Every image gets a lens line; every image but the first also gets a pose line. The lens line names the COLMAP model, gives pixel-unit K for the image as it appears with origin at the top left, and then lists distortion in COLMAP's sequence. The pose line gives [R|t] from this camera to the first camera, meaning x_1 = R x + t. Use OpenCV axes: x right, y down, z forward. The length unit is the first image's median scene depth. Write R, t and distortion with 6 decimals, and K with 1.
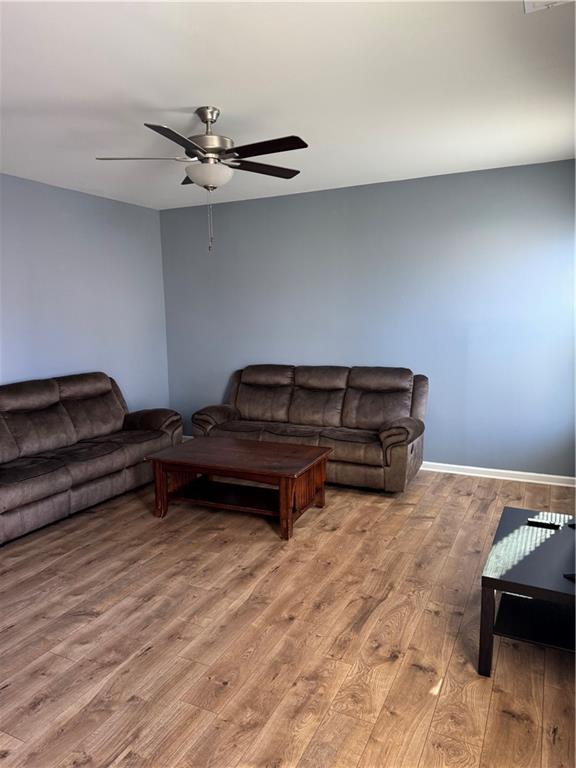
lens RADIAL K [[535.8, 0, 288.0], [0, 535.8, 384.0], [0, 0, 1]] dist [0.025804, -0.041272]
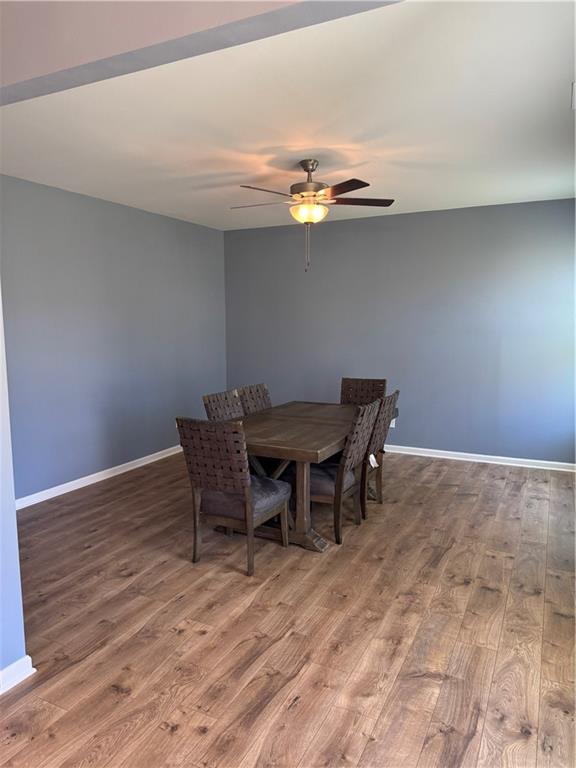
lens RADIAL K [[535.8, 0, 288.0], [0, 535.8, 384.0], [0, 0, 1]] dist [0.025804, -0.041272]
pose [[0.999879, 0.015425, -0.001789, -0.185390], [-0.015452, 0.999748, -0.016288, 0.033374], [0.001537, 0.016314, 0.999866, -0.250834]]
